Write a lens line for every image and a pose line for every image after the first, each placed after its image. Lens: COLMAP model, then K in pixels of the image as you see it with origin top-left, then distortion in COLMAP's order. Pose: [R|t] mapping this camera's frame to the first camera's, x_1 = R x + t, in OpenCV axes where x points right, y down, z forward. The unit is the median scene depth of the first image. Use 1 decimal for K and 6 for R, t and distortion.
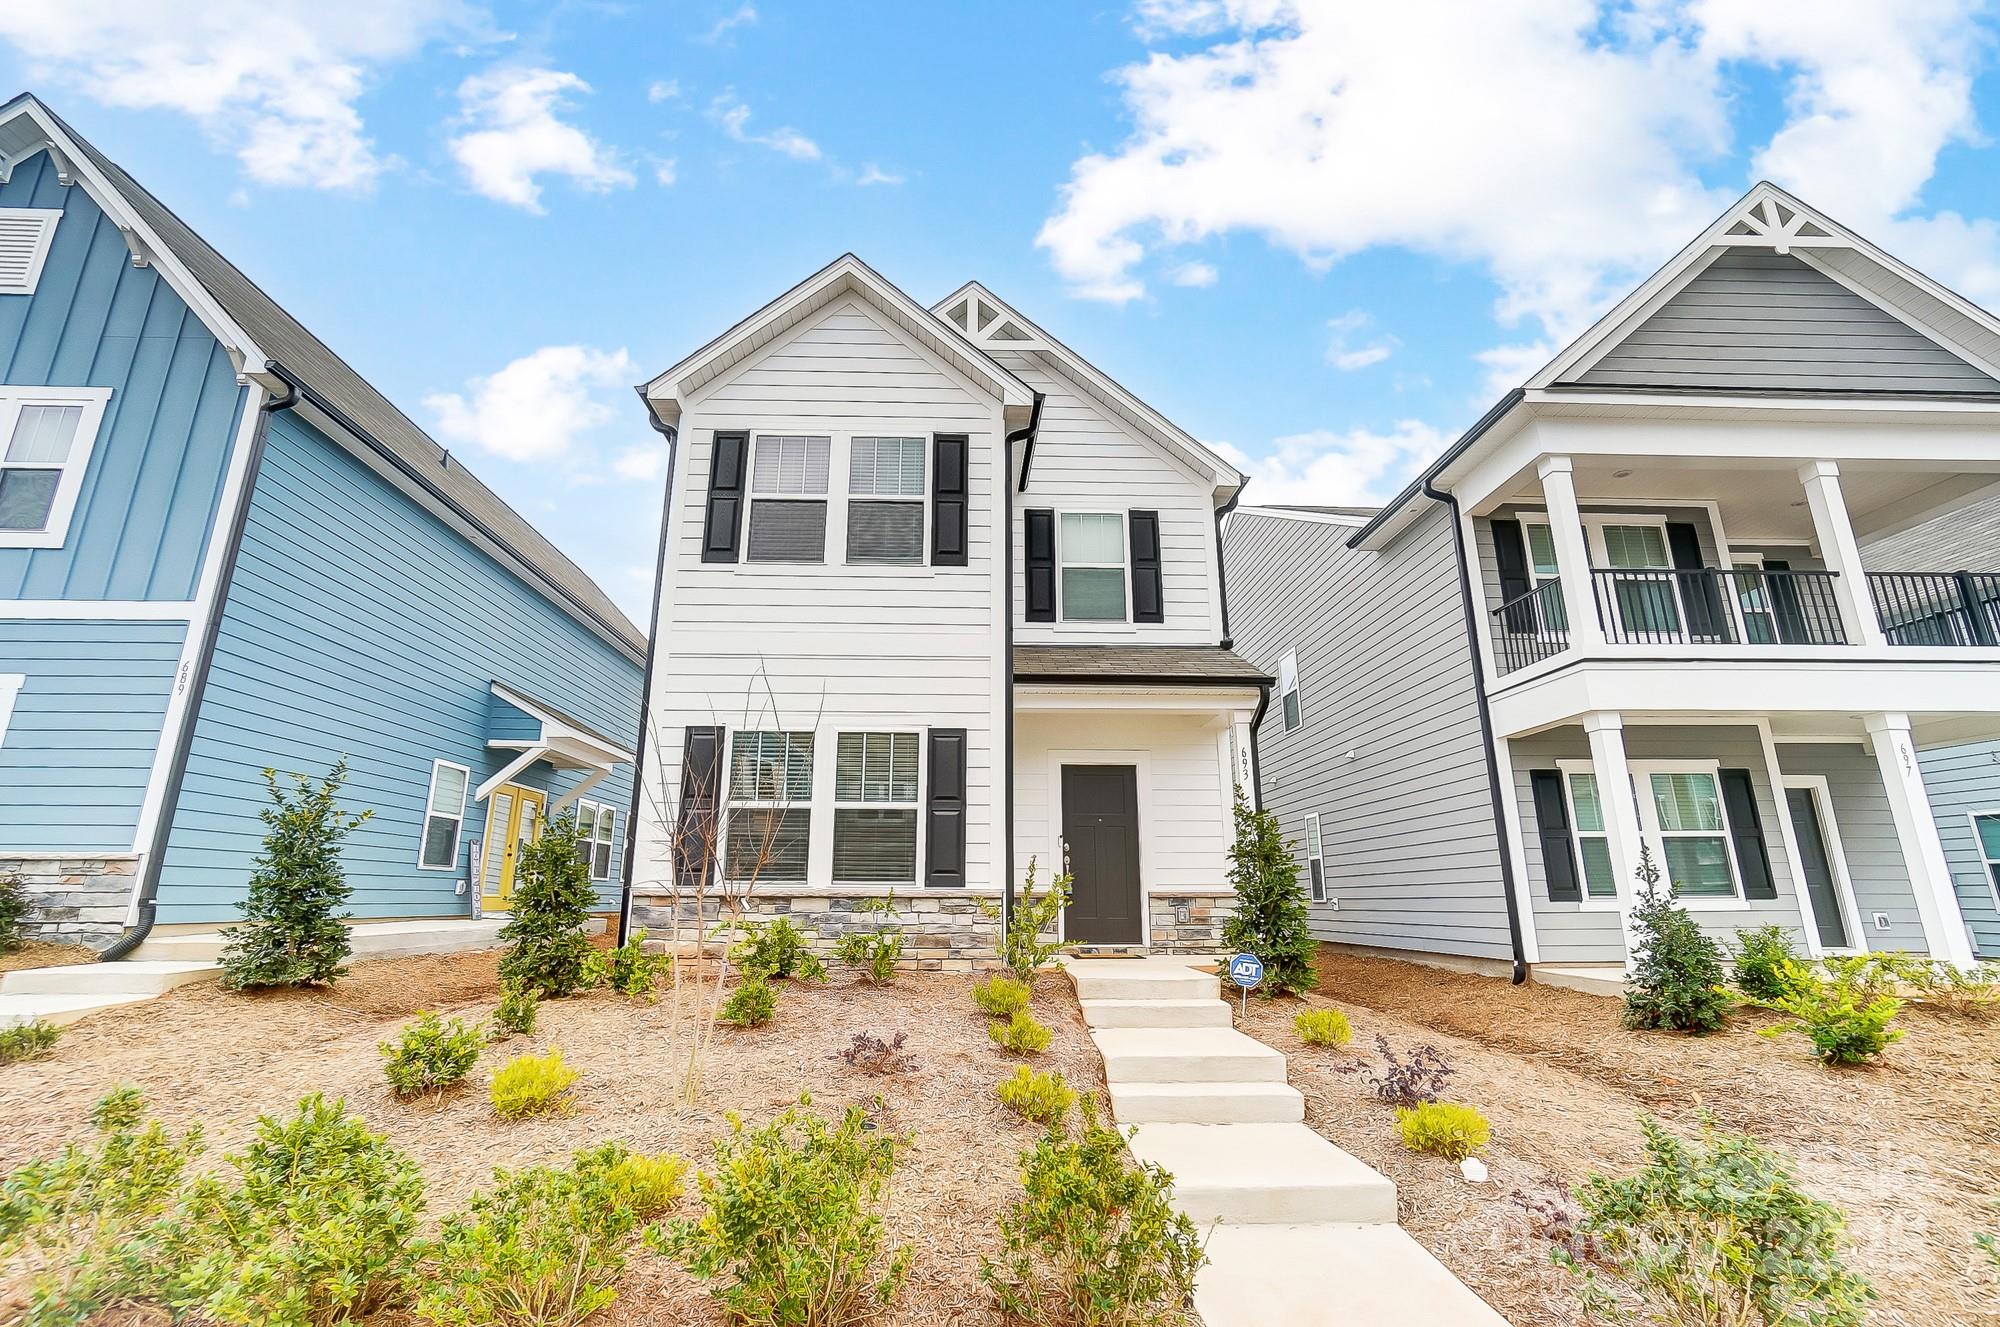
lens RADIAL K [[897.3, 0, 992.4], [0, 897.3, 654.3], [0, 0, 1]] dist [-0.042499, 0.018662]
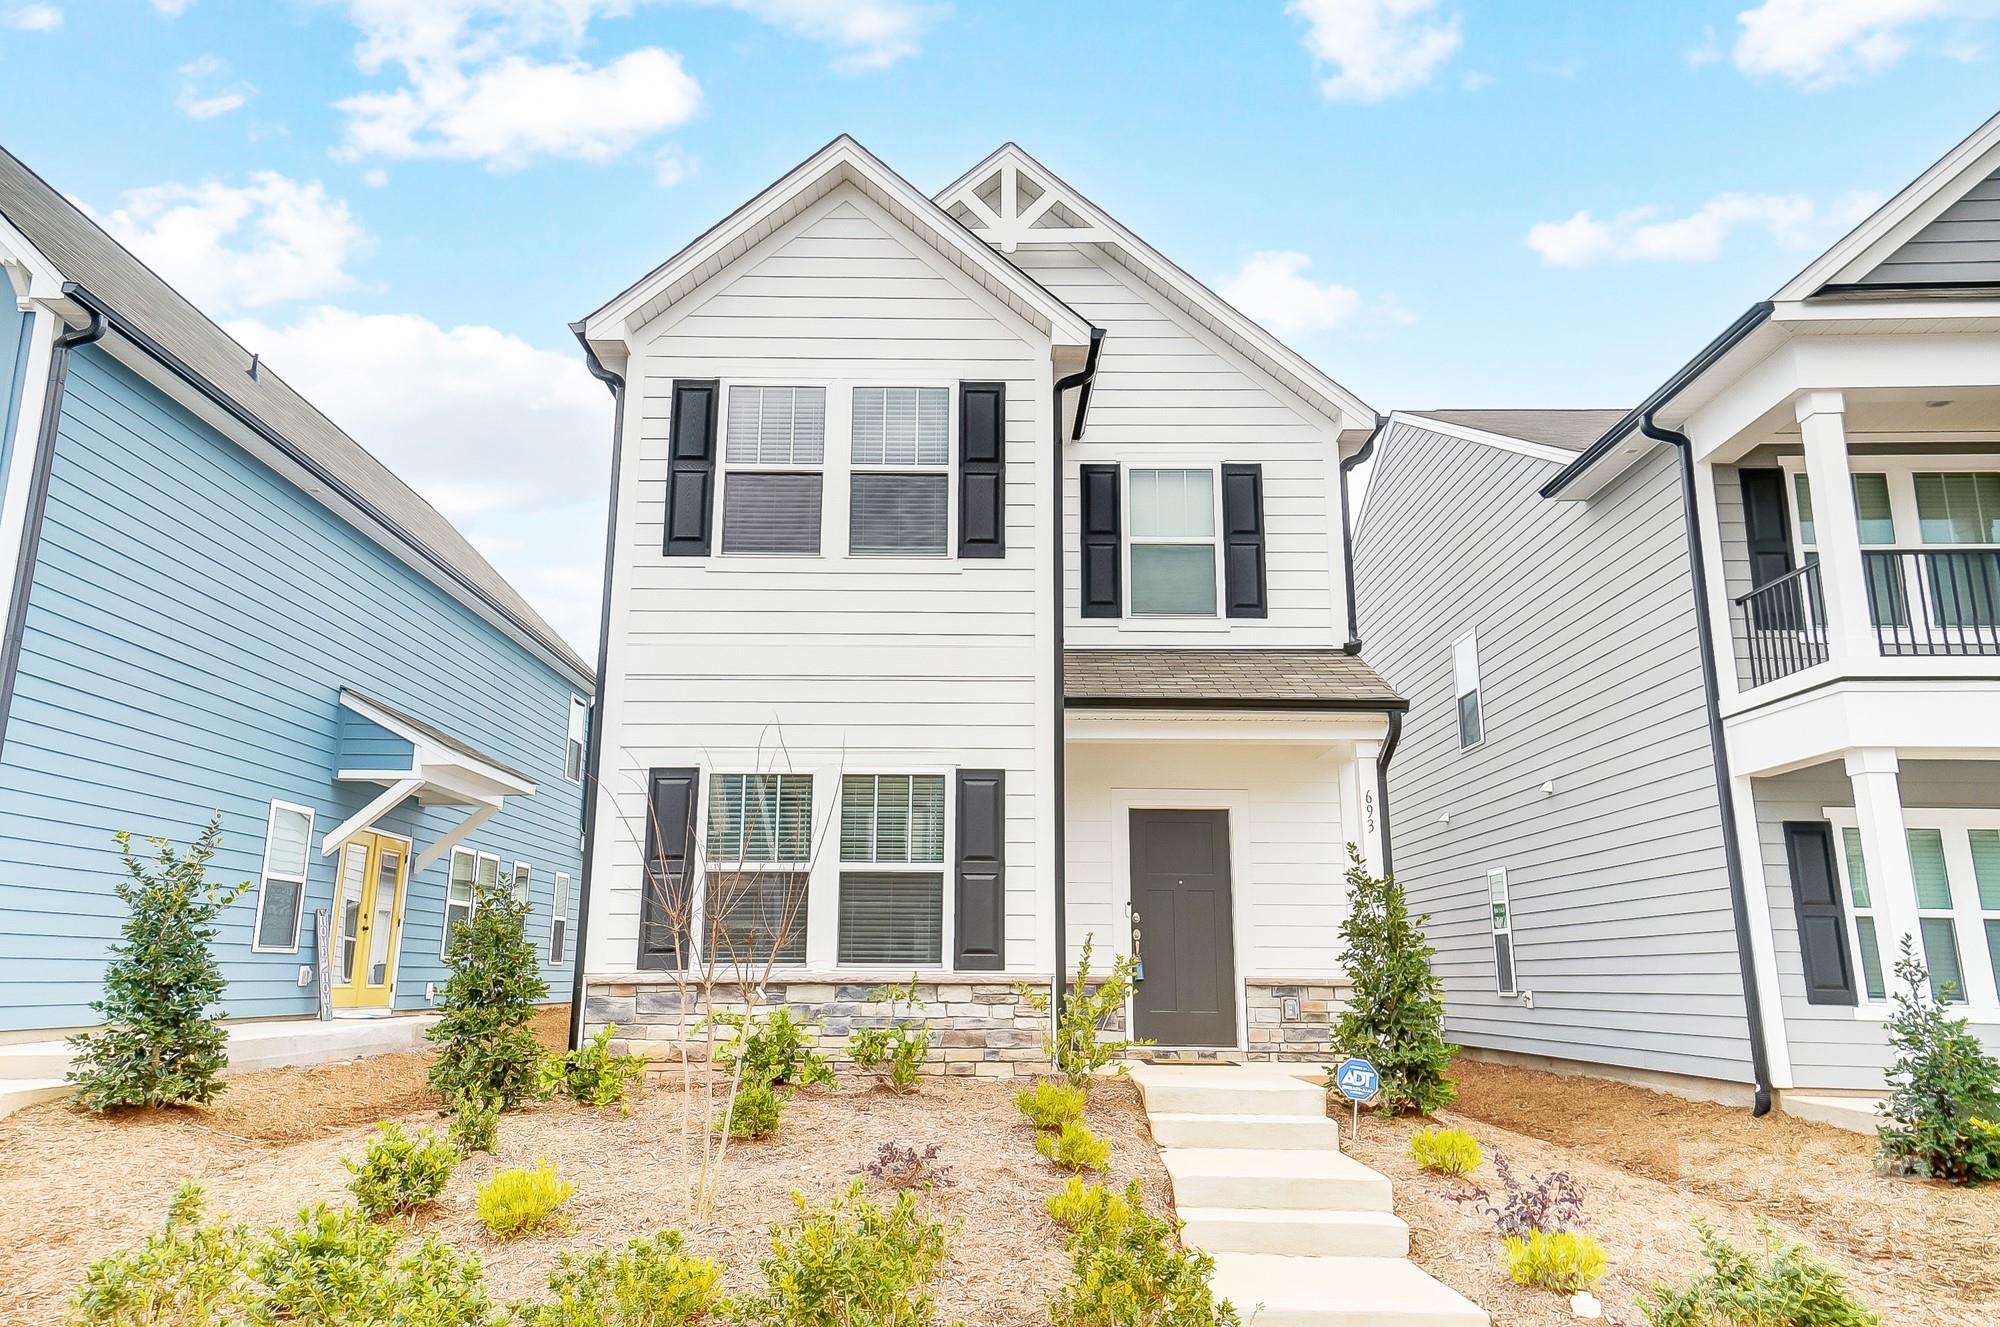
lens RADIAL K [[1430.5, 0, 992.8], [0, 1430.5, 641.1], [0, 0, 1]] dist [0.076566, -0.001635]
pose [[0.999500, -0.003734, -0.031397, 0.000369], [0.004788, 0.999425, 0.033573, -0.068497], [0.031253, -0.033706, 0.998943, -0.241200]]
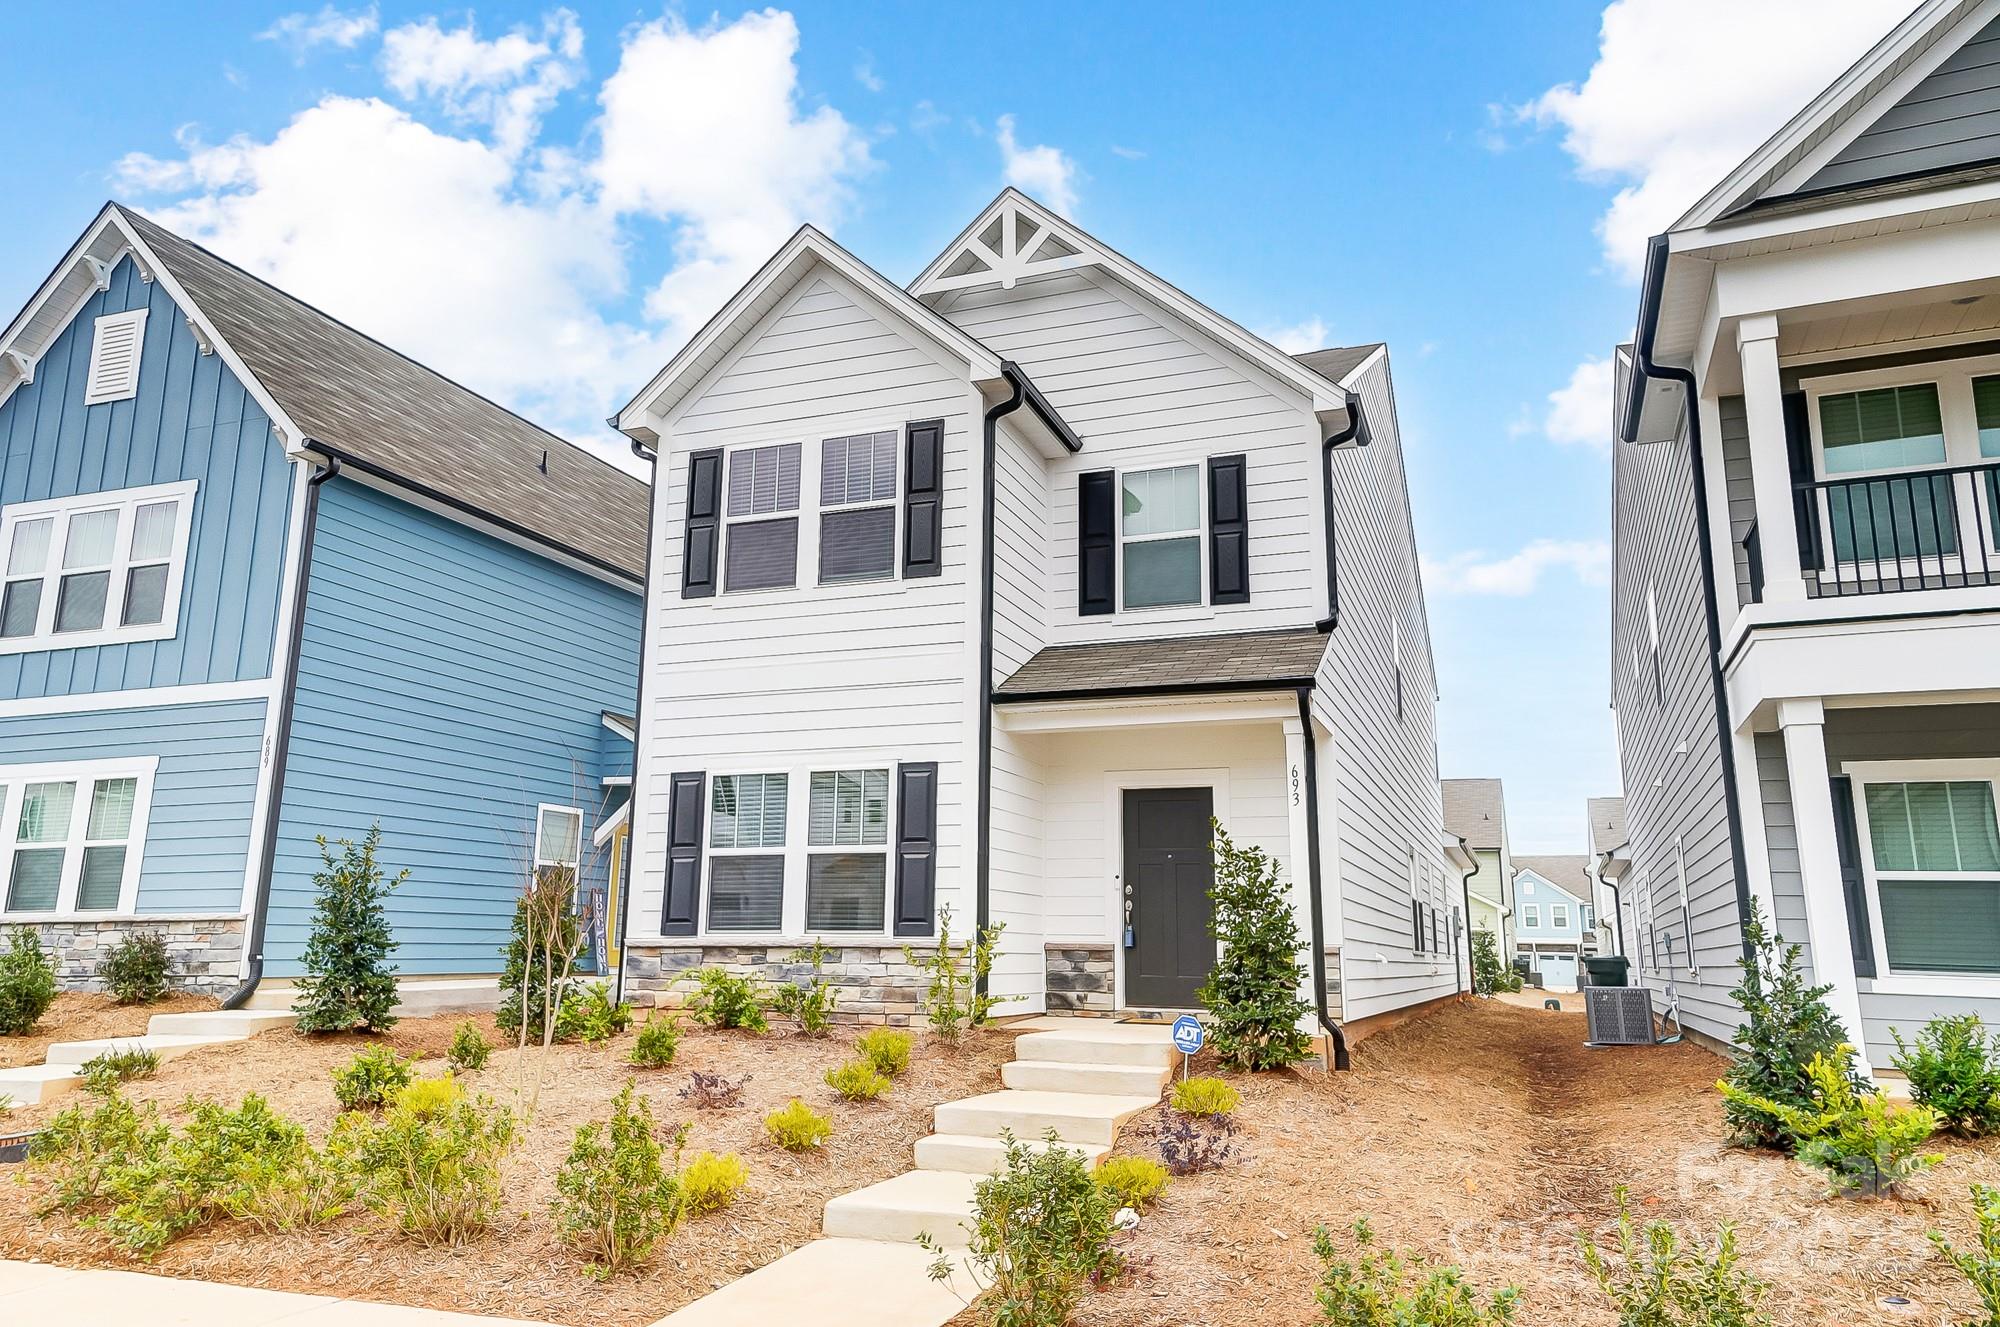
lens RADIAL K [[1430.5, 0, 992.8], [0, 1430.5, 641.1], [0, 0, 1]] dist [0.076566, -0.001635]
pose [[0.919170, -0.075887, -0.386482, 0.560309], [0.094383, 0.995111, 0.029078, -0.070597], [0.382386, -0.063205, 0.921838, -0.283345]]
